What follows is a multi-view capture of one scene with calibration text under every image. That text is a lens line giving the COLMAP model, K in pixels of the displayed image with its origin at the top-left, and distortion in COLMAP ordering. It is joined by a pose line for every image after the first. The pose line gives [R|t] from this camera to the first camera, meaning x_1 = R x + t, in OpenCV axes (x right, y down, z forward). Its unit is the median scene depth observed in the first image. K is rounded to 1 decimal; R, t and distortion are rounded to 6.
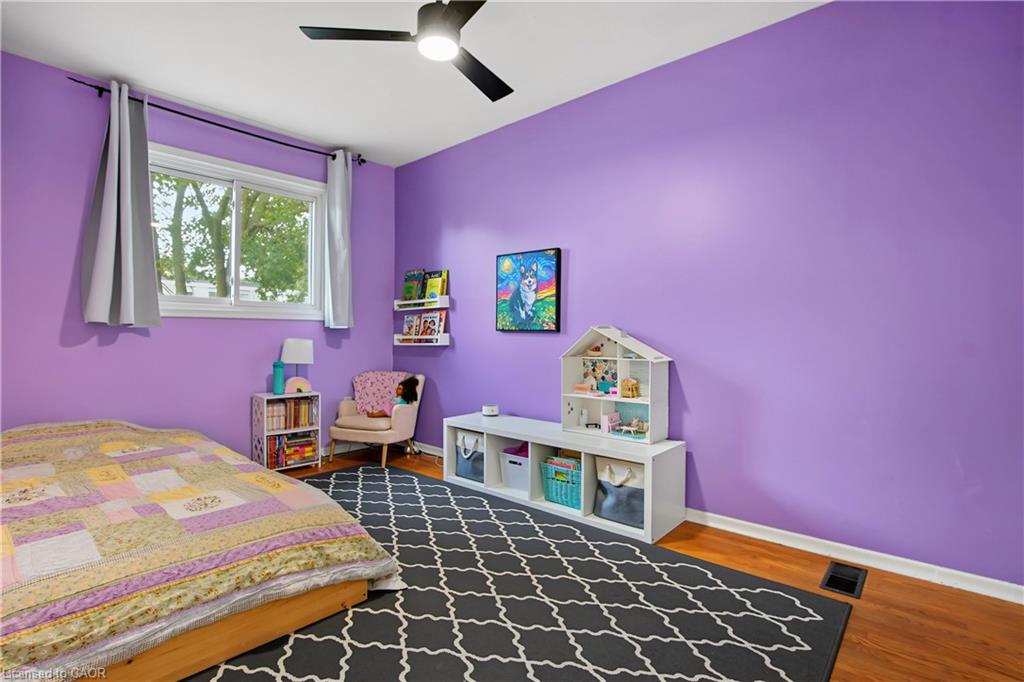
lens RADIAL K [[485.1, 0, 515.4], [0, 485.1, 346.8], [0, 0, 1]] dist [-0.031723, 0.001628]
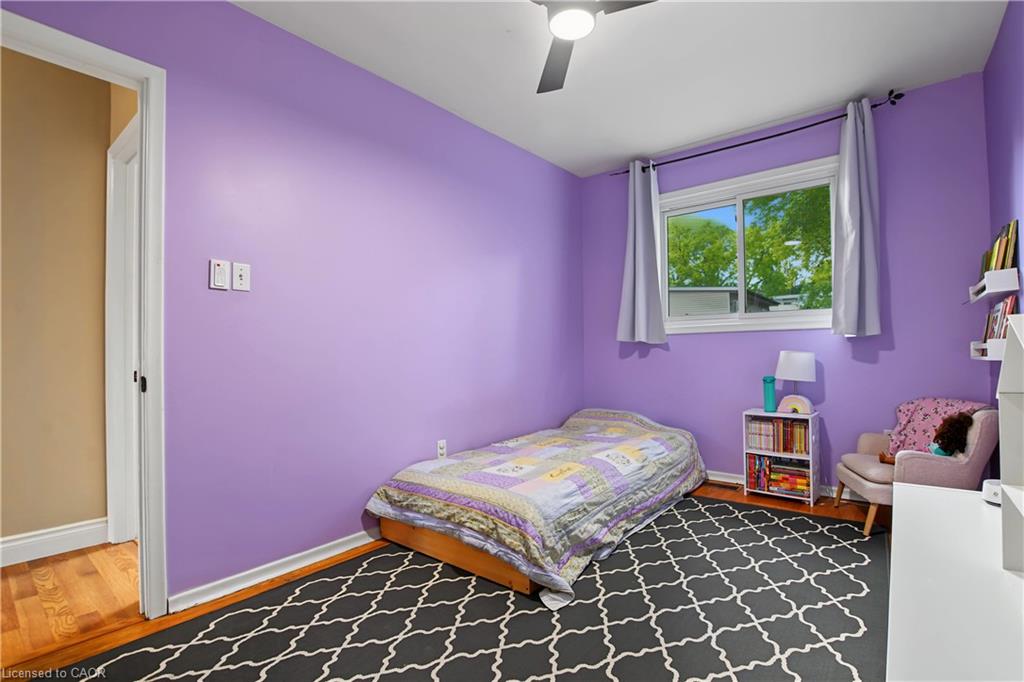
lens RADIAL K [[485.5, 0, 515.0], [0, 485.5, 355.5], [0, 0, 1]] dist [-0.034274, 0.001109]
pose [[0.032944, 0.003902, -0.999450, 0.409895], [-0.002390, 0.999990, 0.003825, -0.010887], [0.999454, 0.002263, 0.032953, 0.489054]]
